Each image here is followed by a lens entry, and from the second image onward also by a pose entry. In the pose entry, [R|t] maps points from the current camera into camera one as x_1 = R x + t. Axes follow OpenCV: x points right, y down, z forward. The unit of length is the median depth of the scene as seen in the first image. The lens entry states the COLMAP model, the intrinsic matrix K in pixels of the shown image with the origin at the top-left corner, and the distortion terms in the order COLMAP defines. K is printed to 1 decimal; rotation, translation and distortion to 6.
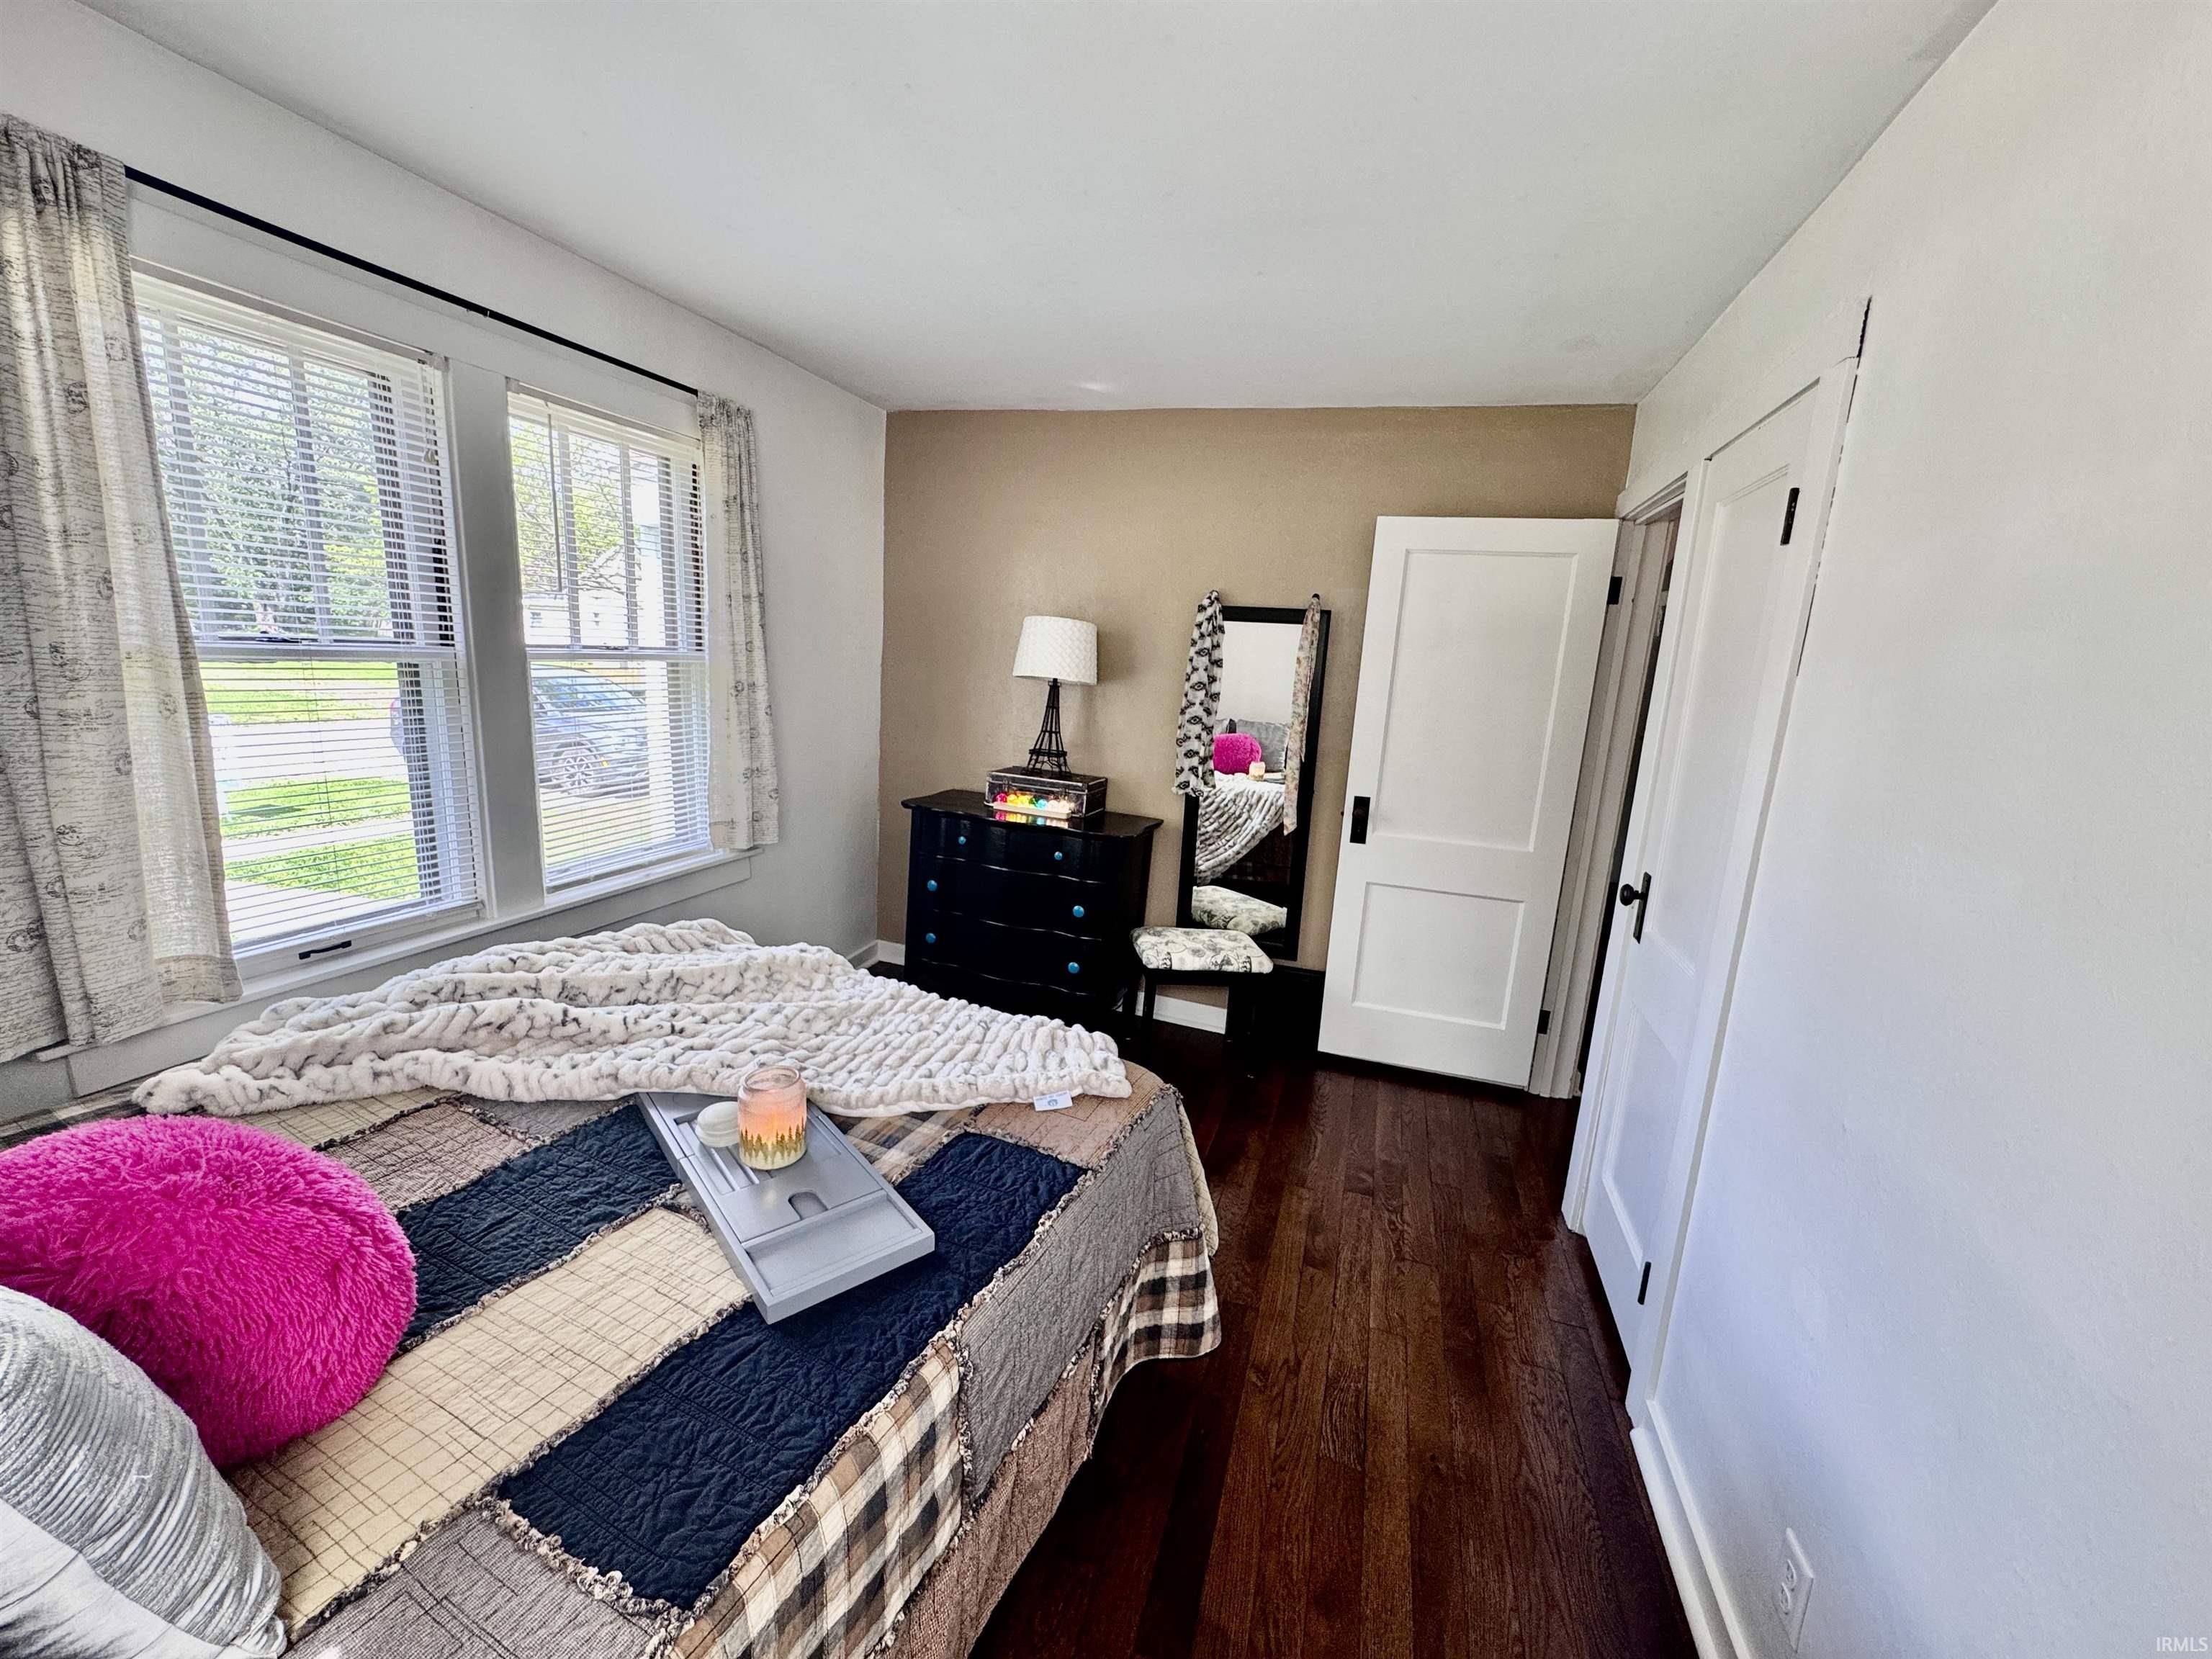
lens RADIAL K [[896.3, 0, 1106.0], [0, 896.3, 829.5], [0, 0, 1]] dist [-0.002440, 0.000132]
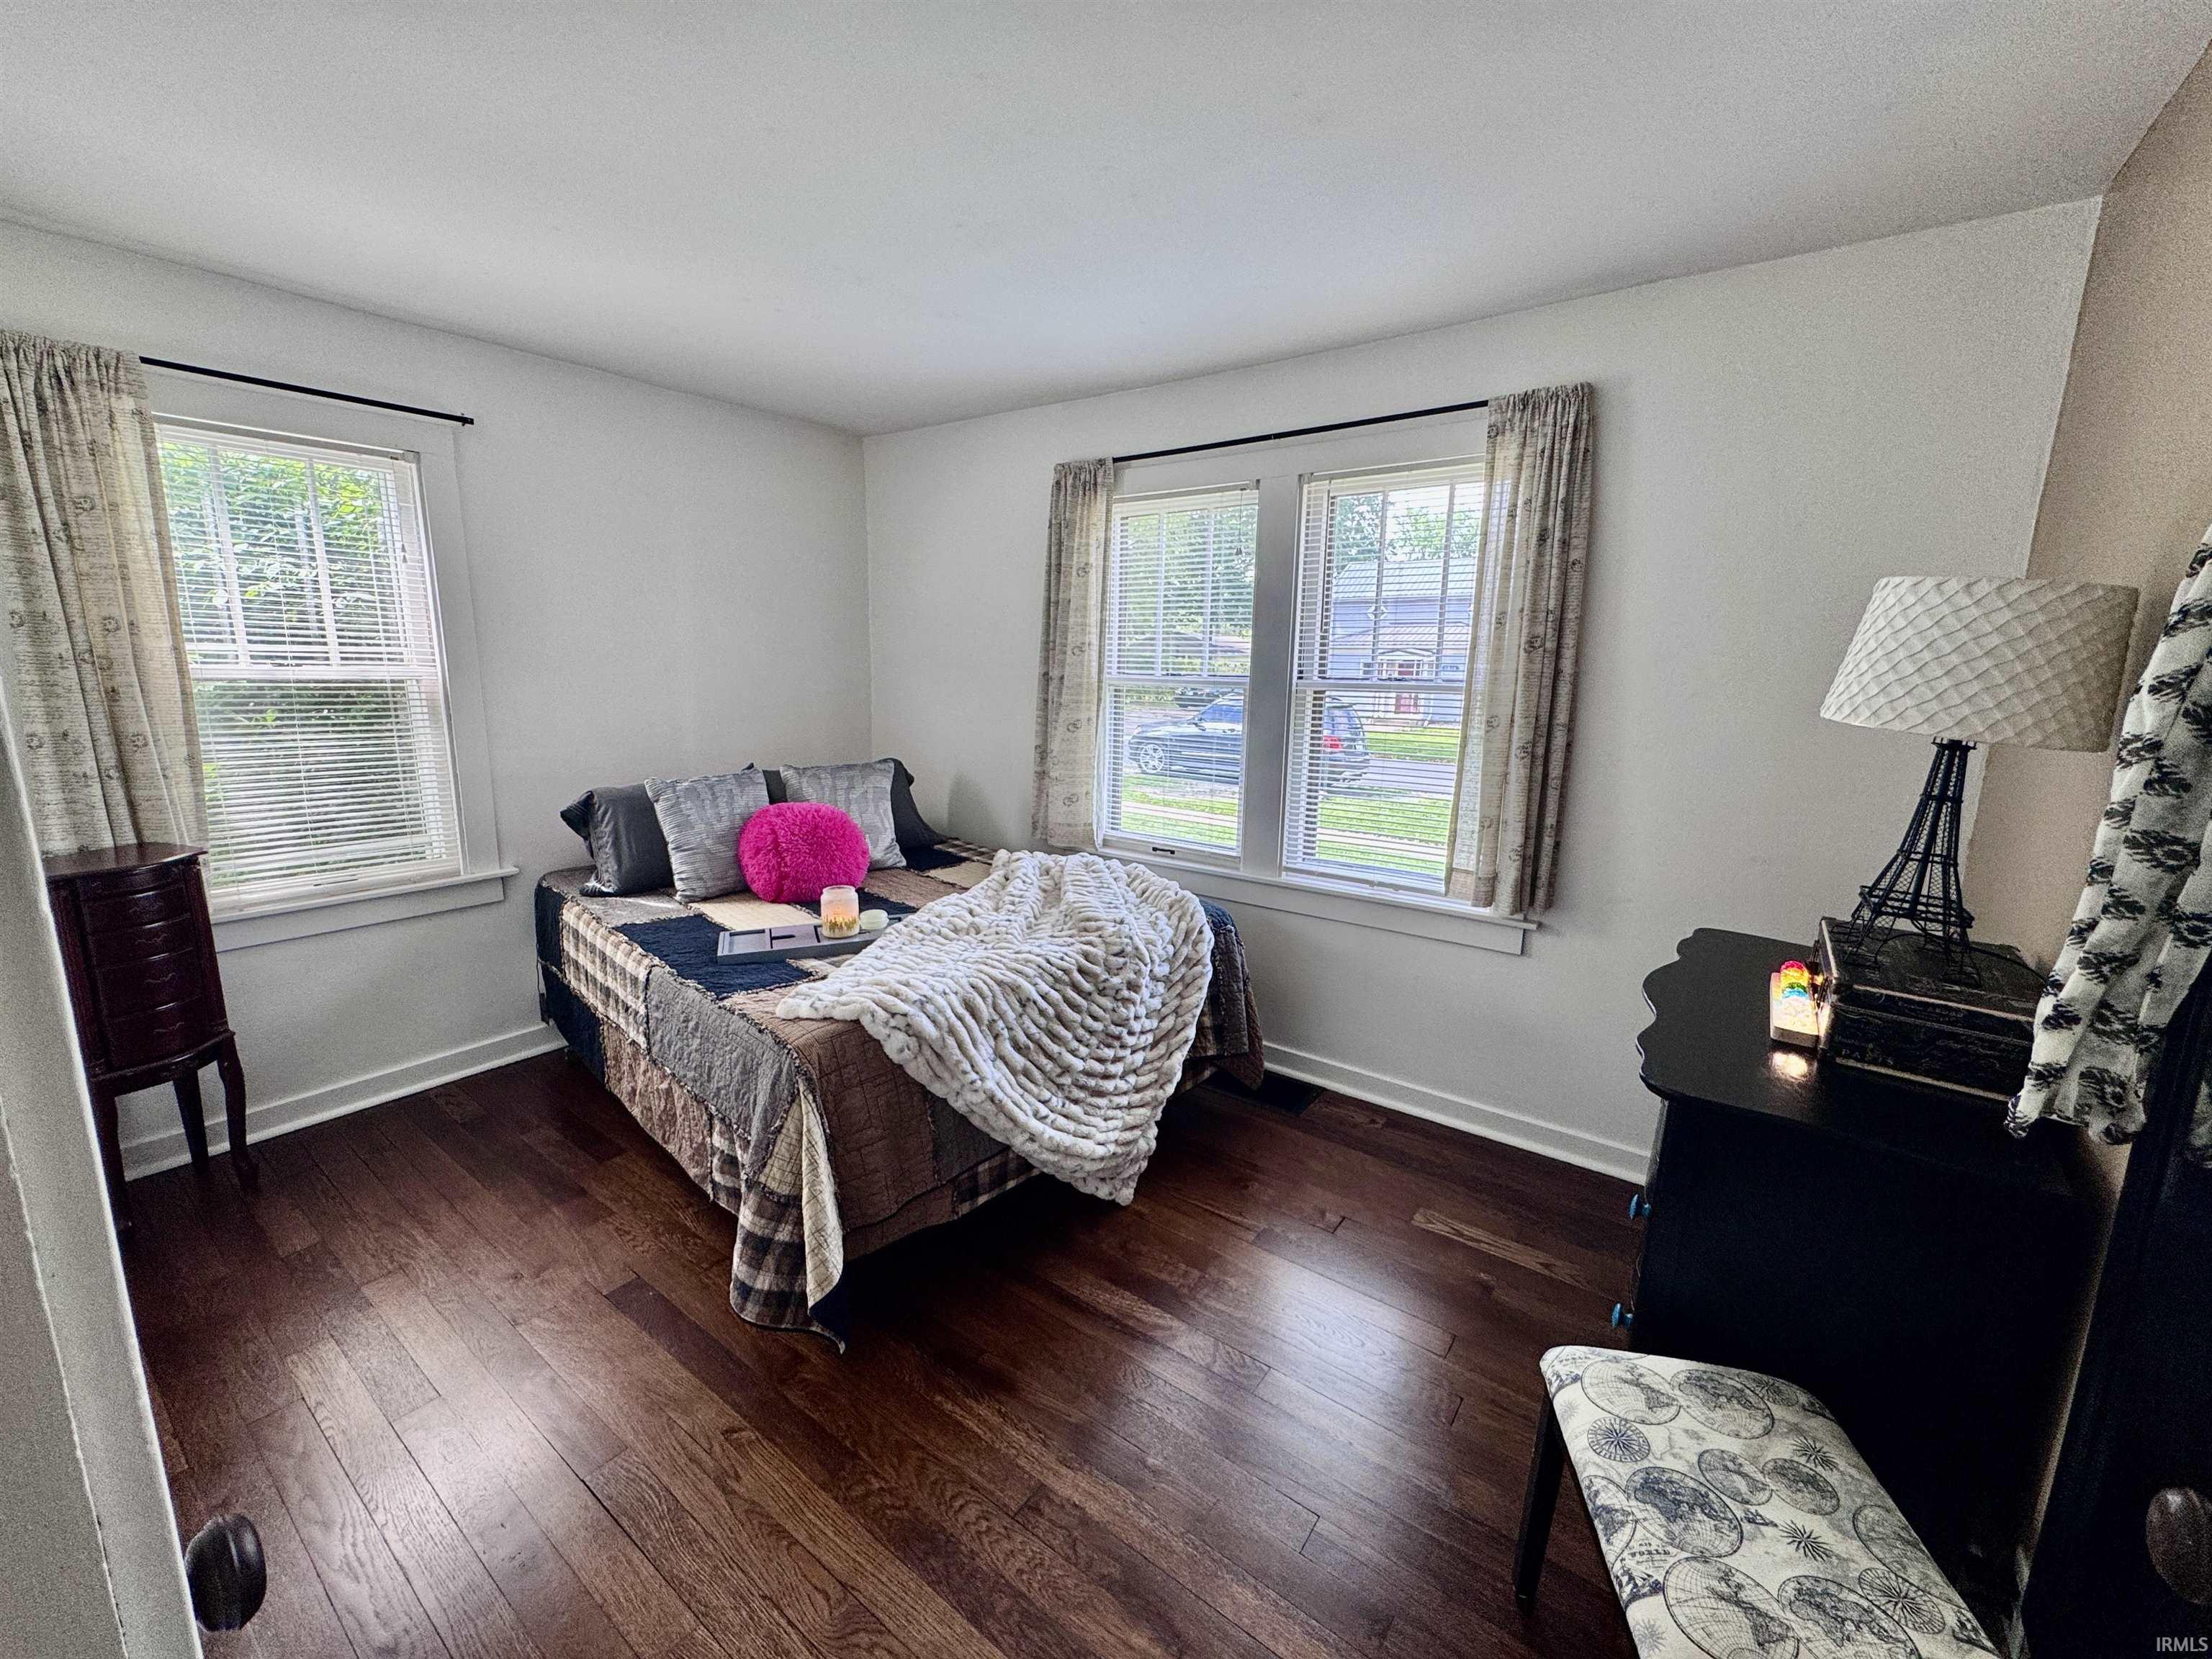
lens RADIAL K [[896.3, 0, 1106.0], [0, 896.3, 829.5], [0, 0, 1]] dist [-0.002440, 0.000132]
pose [[-0.322800, 0.109882, -0.940067, 0.593509], [-0.220020, 0.957316, 0.187449, -0.155741], [0.920539, 0.267342, -0.284845, 1.029496]]
